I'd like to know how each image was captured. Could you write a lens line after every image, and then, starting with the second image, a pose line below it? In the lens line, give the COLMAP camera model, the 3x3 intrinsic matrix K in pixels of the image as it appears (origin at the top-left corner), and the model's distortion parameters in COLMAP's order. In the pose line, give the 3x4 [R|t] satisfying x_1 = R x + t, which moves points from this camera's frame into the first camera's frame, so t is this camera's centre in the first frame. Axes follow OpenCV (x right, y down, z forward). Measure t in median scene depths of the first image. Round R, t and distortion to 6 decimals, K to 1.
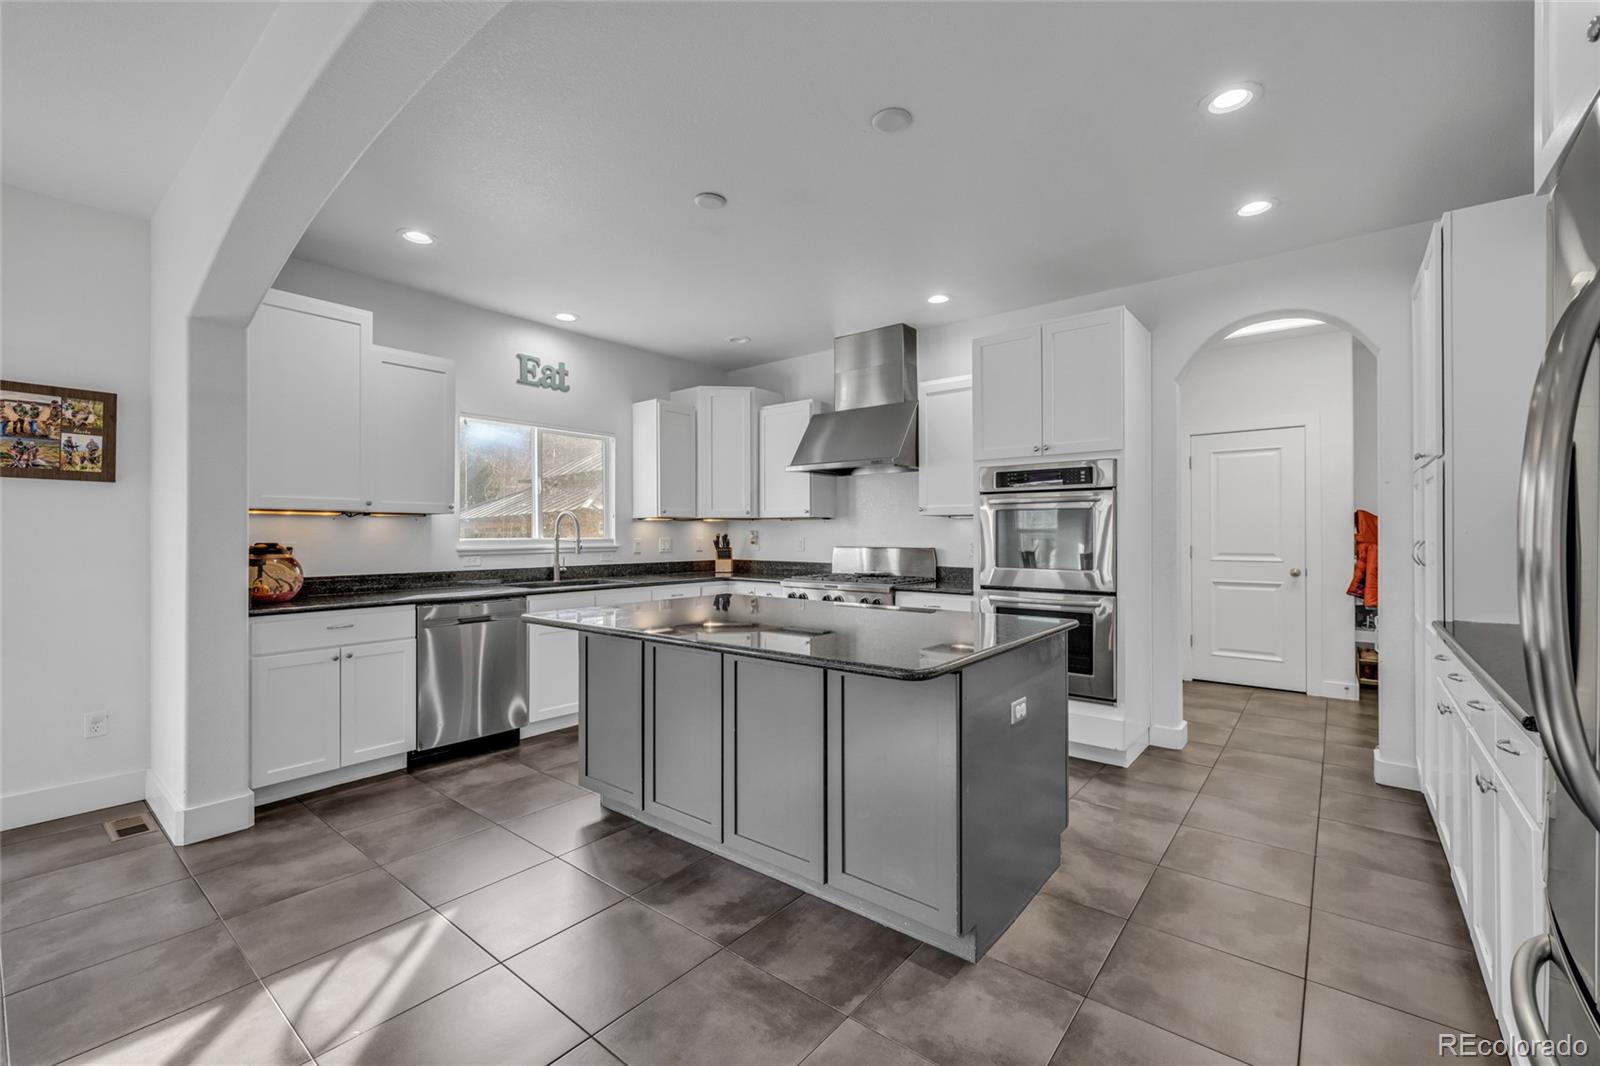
lens RADIAL K [[669.9, 0, 801.0], [0, 669.9, 529.2], [0, 0, 1]] dist [0.010677, -0.001039]
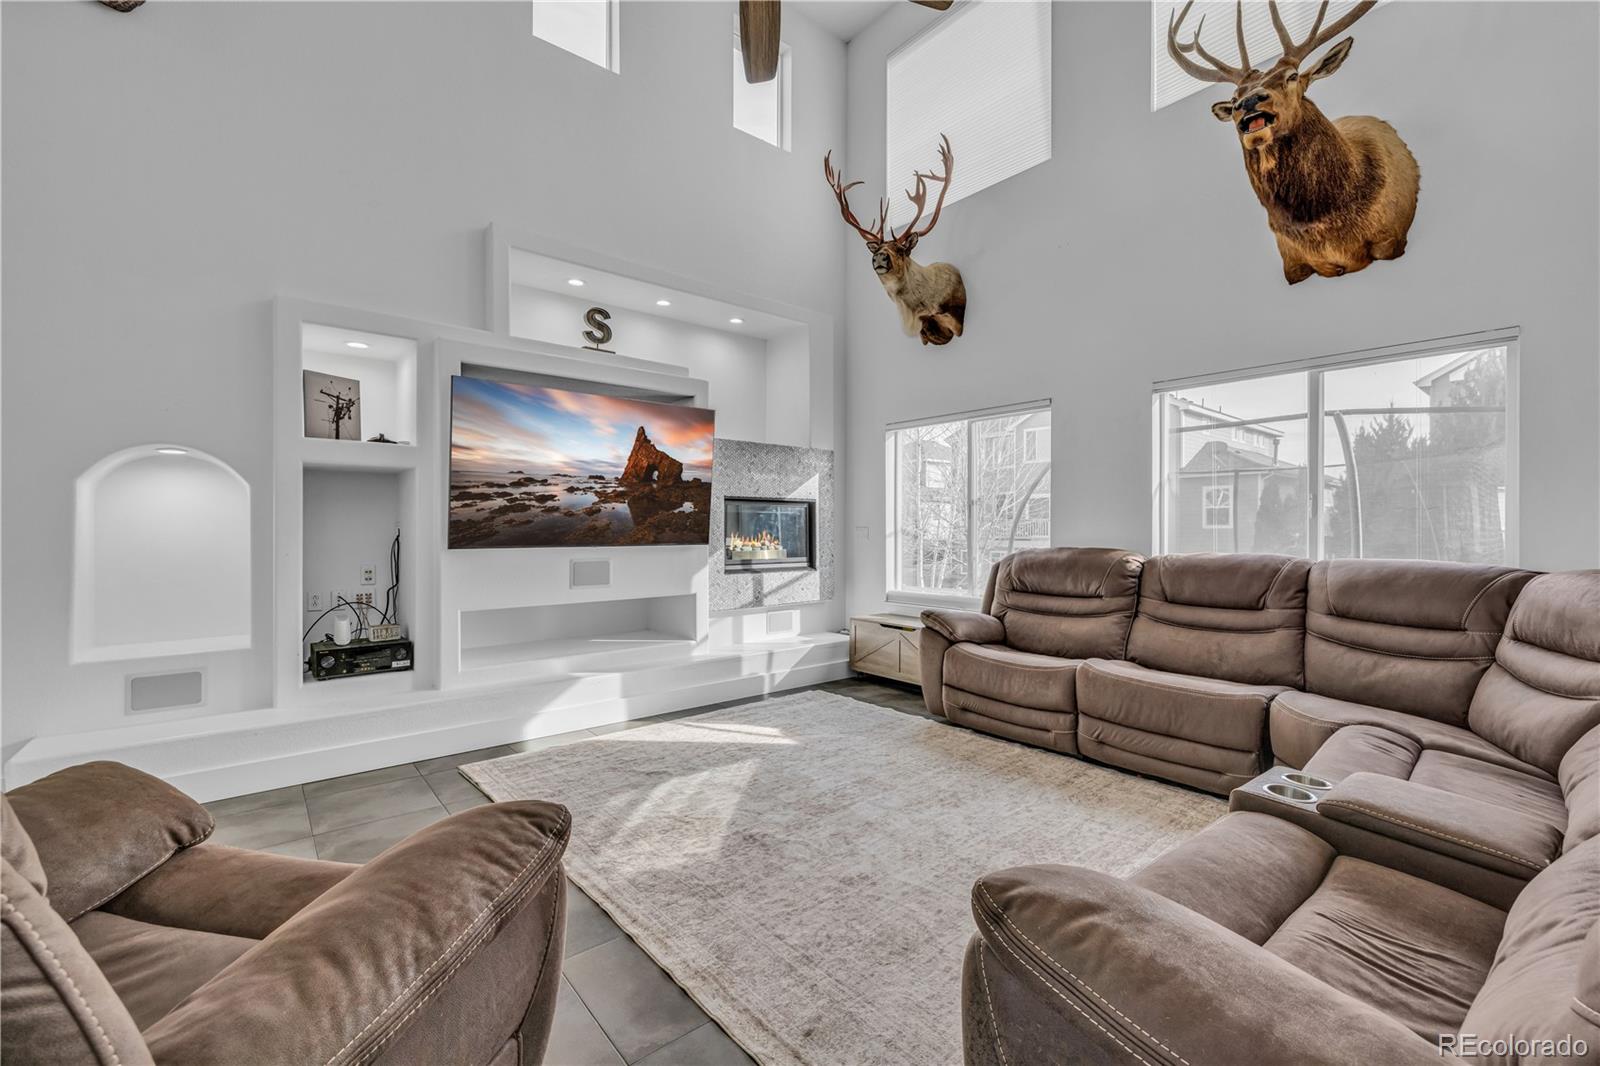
lens RADIAL K [[669.9, 0, 805.6], [0, 669.9, 532.1], [0, 0, 1]] dist [0.010677, -0.001039]
pose [[-0.199857, 0.017728, -0.979665, 0.112369], [-0.001266, 0.999831, 0.018351, 0.001206], [0.979824, 0.004907, -0.199801, 0.180930]]
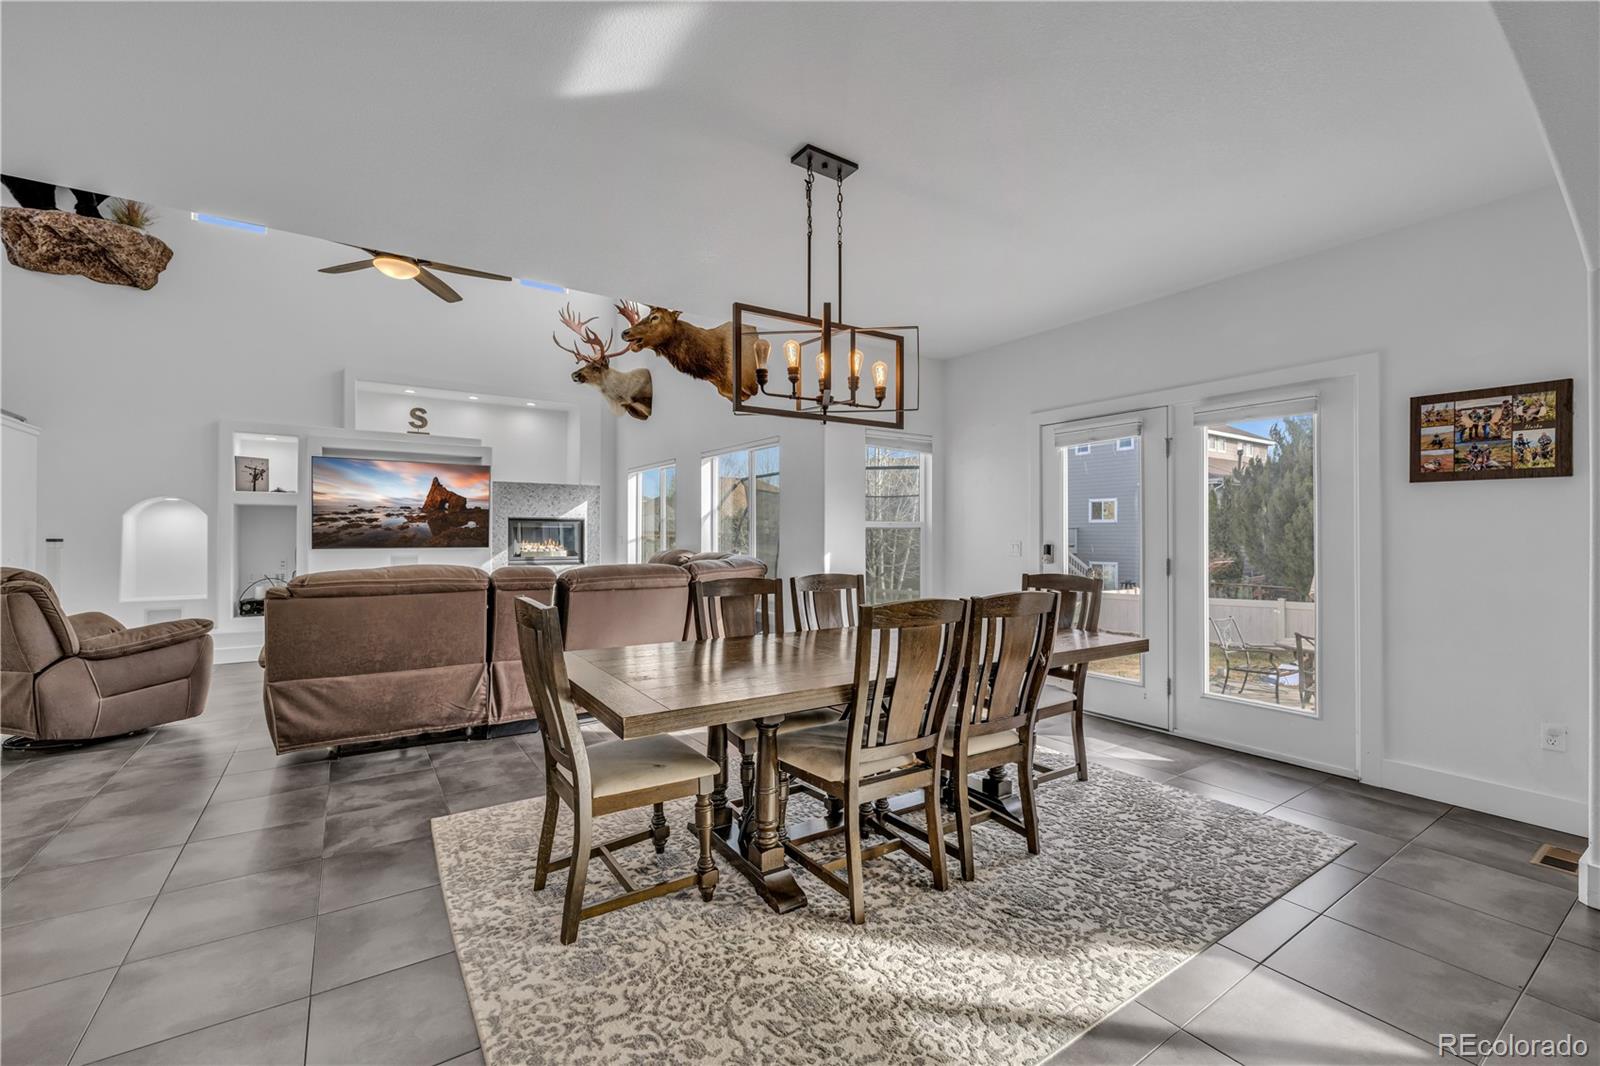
lens RADIAL K [[669.9, 0, 796.1], [0, 669.9, 529.8], [0, 0, 1]] dist [0.010677, -0.001039]
pose [[-0.288286, -0.003534, -0.957538, 0.159018], [0.004841, 0.999975, -0.005148, 0.002028], [0.957532, -0.006119, -0.288261, 0.278498]]
